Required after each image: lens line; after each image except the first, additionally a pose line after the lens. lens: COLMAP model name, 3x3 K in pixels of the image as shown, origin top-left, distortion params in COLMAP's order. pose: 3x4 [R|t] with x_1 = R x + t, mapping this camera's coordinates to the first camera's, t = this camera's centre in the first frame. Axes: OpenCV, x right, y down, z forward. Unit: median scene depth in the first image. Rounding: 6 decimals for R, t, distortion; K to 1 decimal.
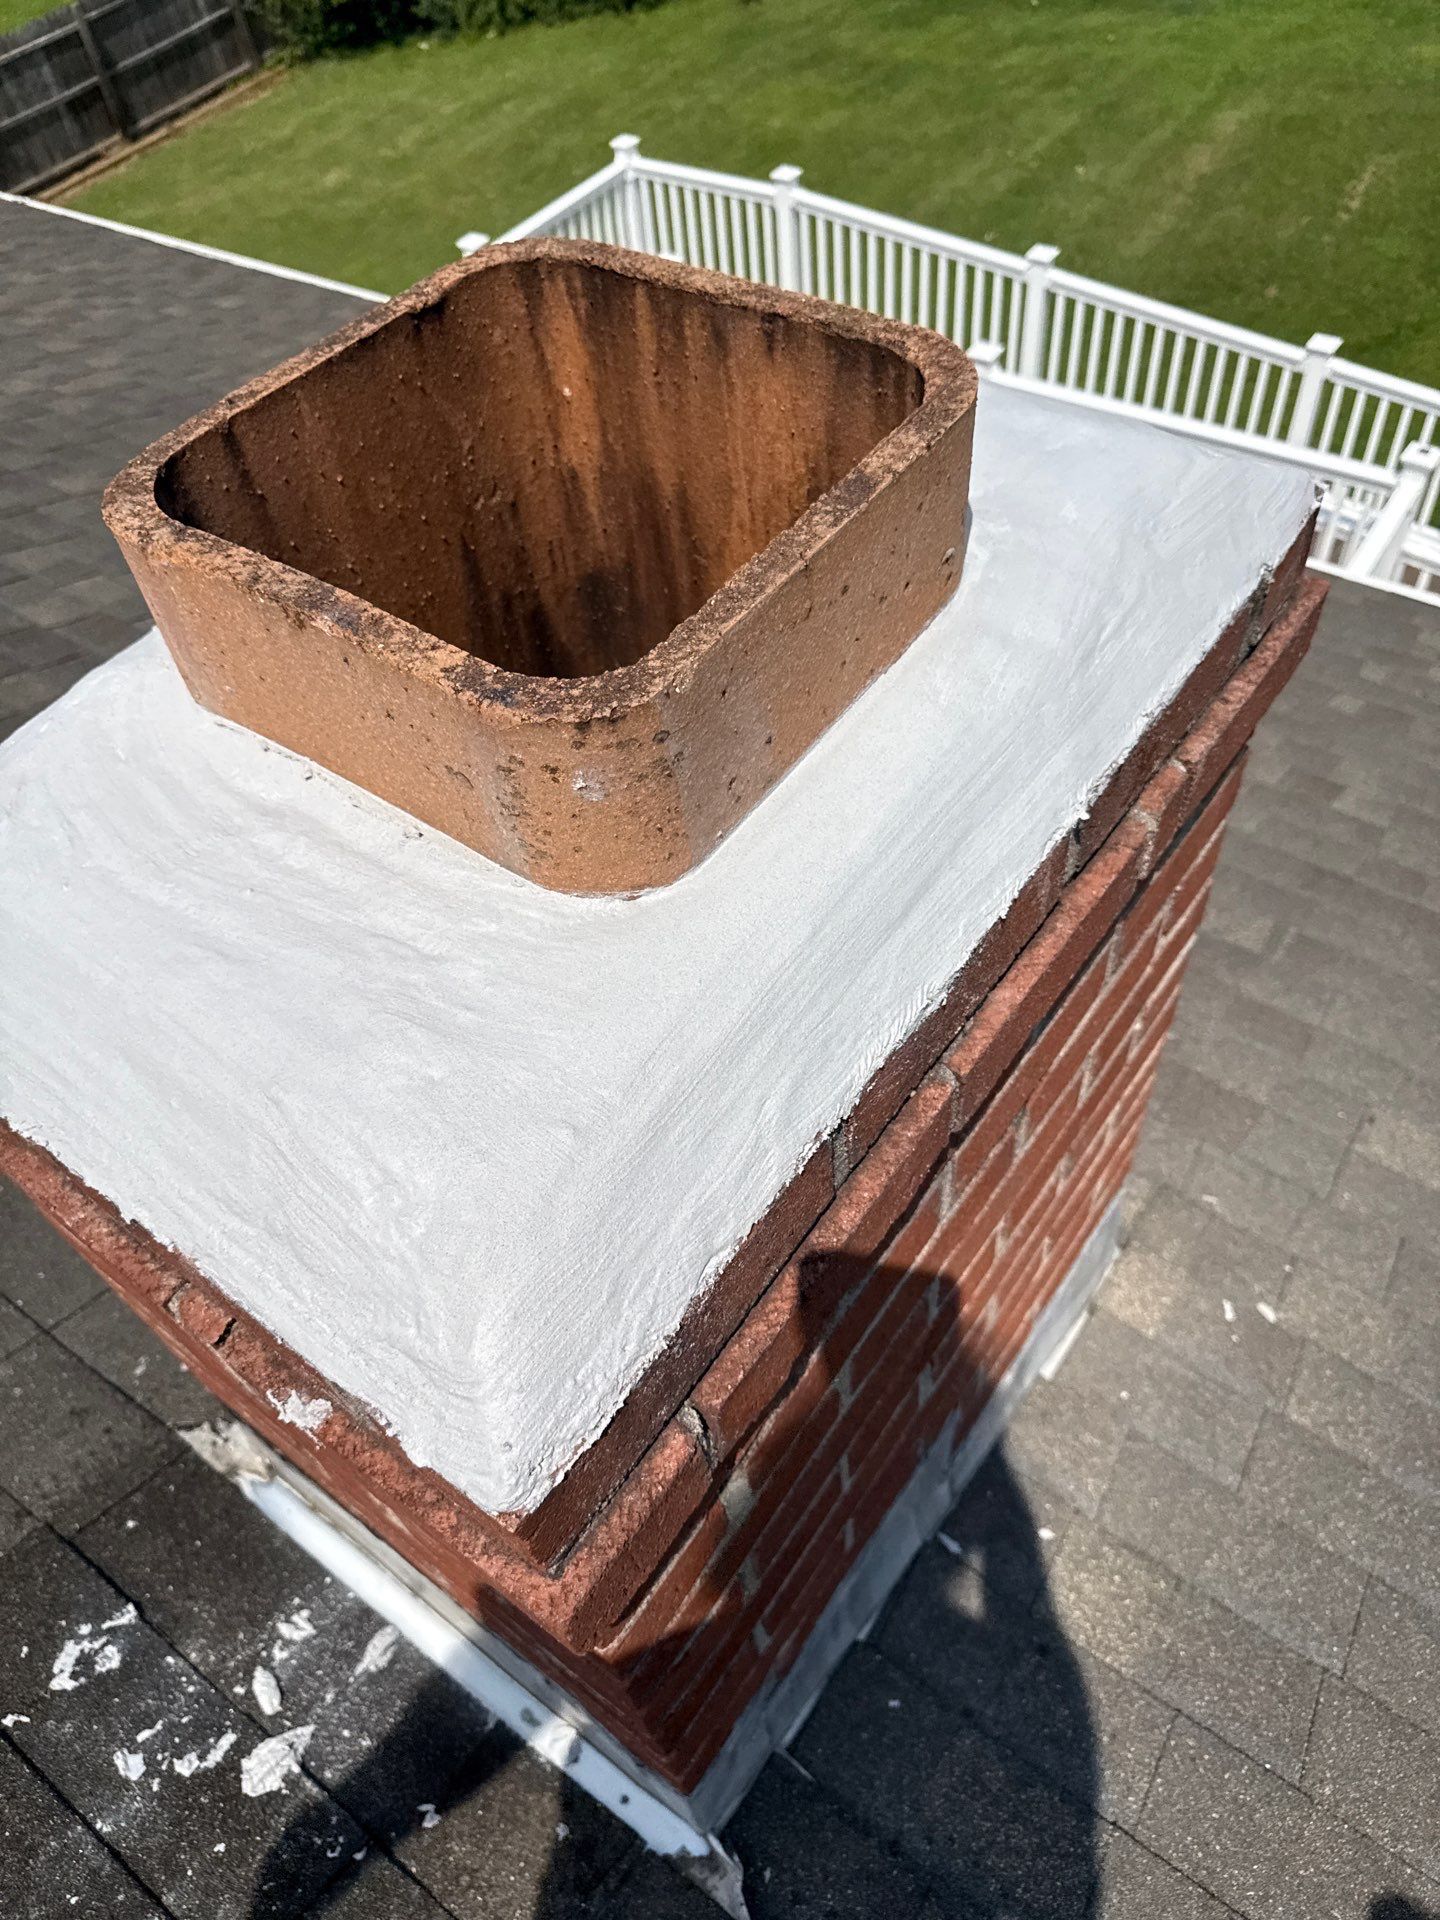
lens RADIAL K [[1365.6, 0, 700.2], [0, 1365.6, 961.6], [0, 0, 1]] dist [-0.000670, -0.029473]
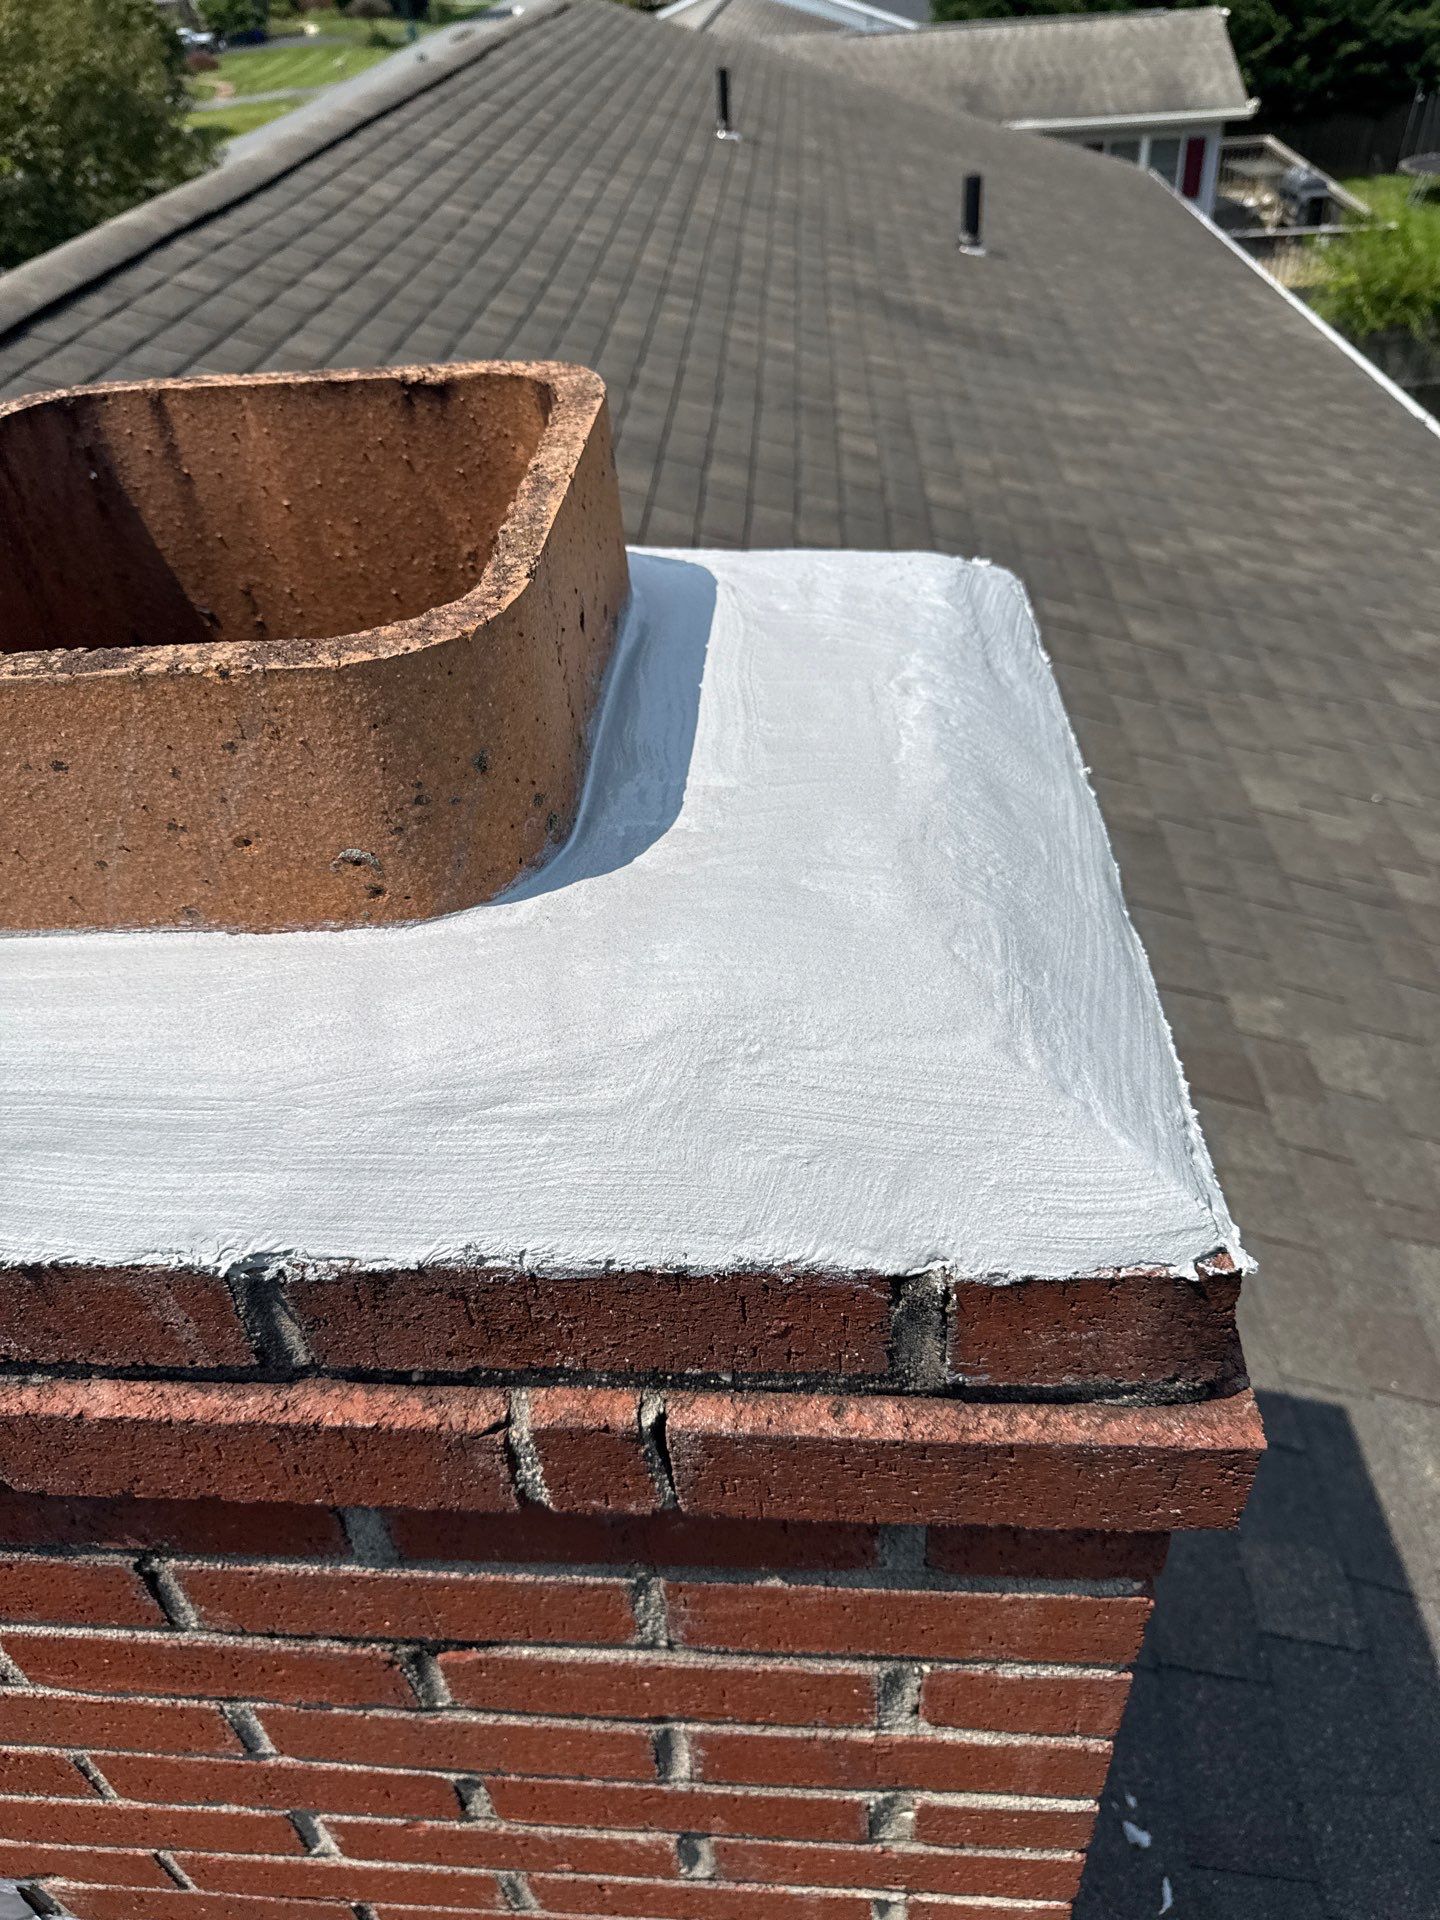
lens RADIAL K [[1376.0, 0, 720.0], [0, 1376.0, 960.0], [0, 0, 1]] dist [-0.017200, -0.002287]
pose [[0.532456, 0.554905, -0.639196, 0.711308], [-0.641302, 0.757326, 0.123246, -0.429542], [0.552469, 0.344294, 0.759104, 0.545712]]
